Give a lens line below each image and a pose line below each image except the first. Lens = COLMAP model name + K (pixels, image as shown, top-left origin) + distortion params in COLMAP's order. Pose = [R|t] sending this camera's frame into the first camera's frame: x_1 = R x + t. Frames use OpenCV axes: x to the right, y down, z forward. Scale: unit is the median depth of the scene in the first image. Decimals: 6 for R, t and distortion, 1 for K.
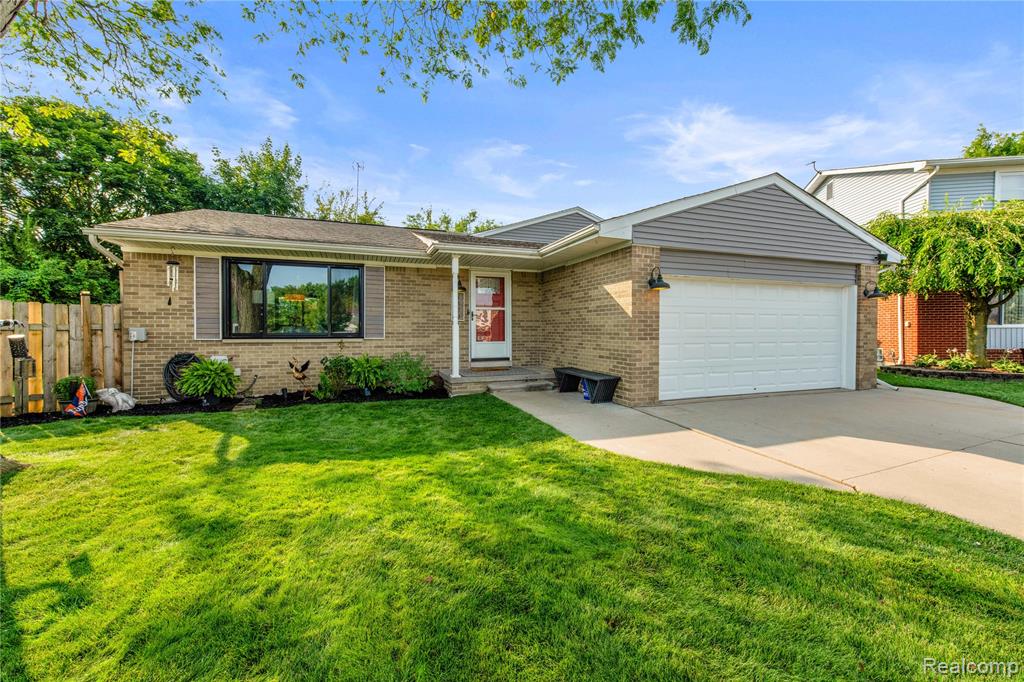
lens RADIAL K [[421.0, 0, 514.9], [0, 421.0, 337.3], [0, 0, 1]] dist [0.006602, -0.001042]
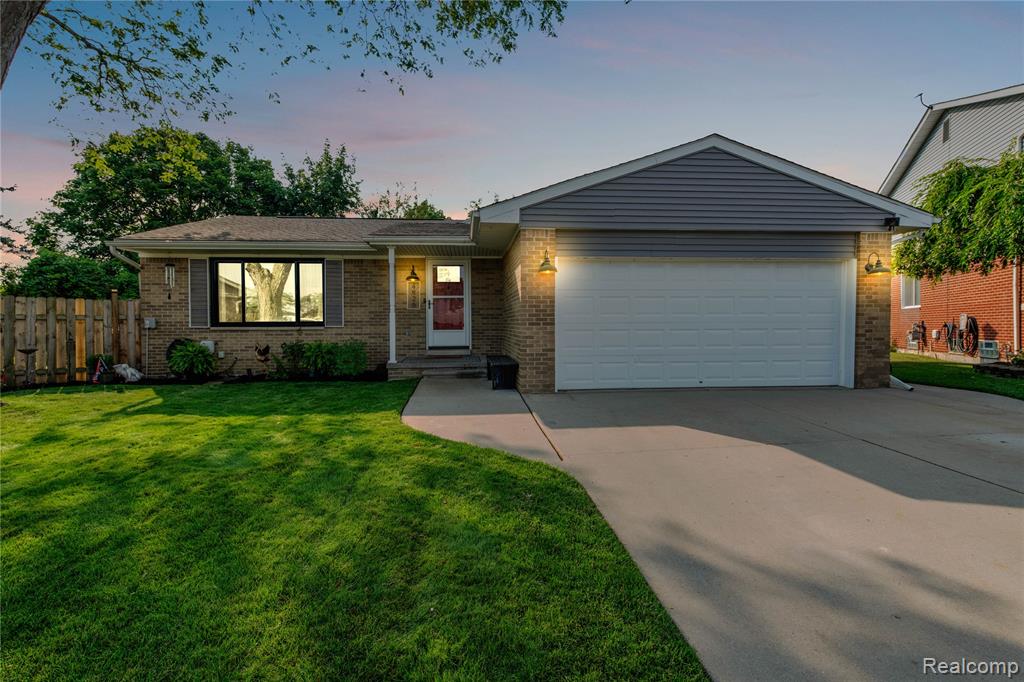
lens RADIAL K [[483.7, 0, 506.3], [0, 483.7, 338.4], [0, 0, 1]] dist [0.002958, 0.000854]
pose [[0.961077, 0.003182, -0.276262, 0.480625], [0.000096, 0.999930, 0.011851, 0.020056], [0.276281, -0.011416, 0.961009, -0.082594]]
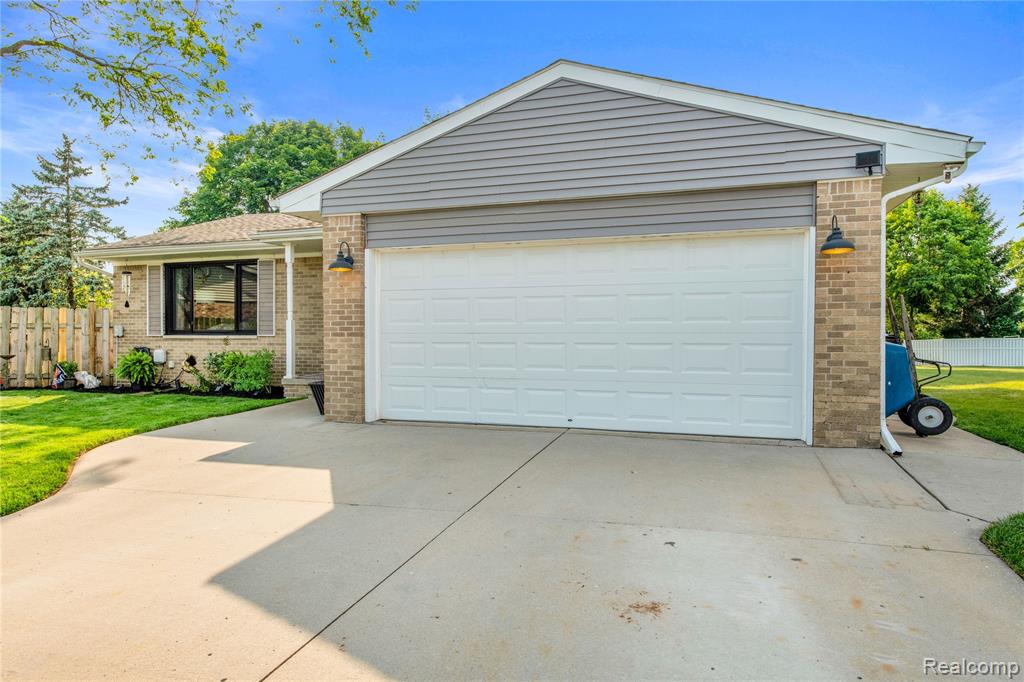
lens RADIAL K [[648.1, 0, 513.1], [0, 648.1, 341.1], [0, 0, 1]] dist [0.001149, 0.001570]
pose [[0.766929, 0.007987, -0.641682, 1.154206], [-0.008351, 0.999962, 0.002466, 0.008150], [0.641678, 0.003467, 0.766967, 0.251685]]
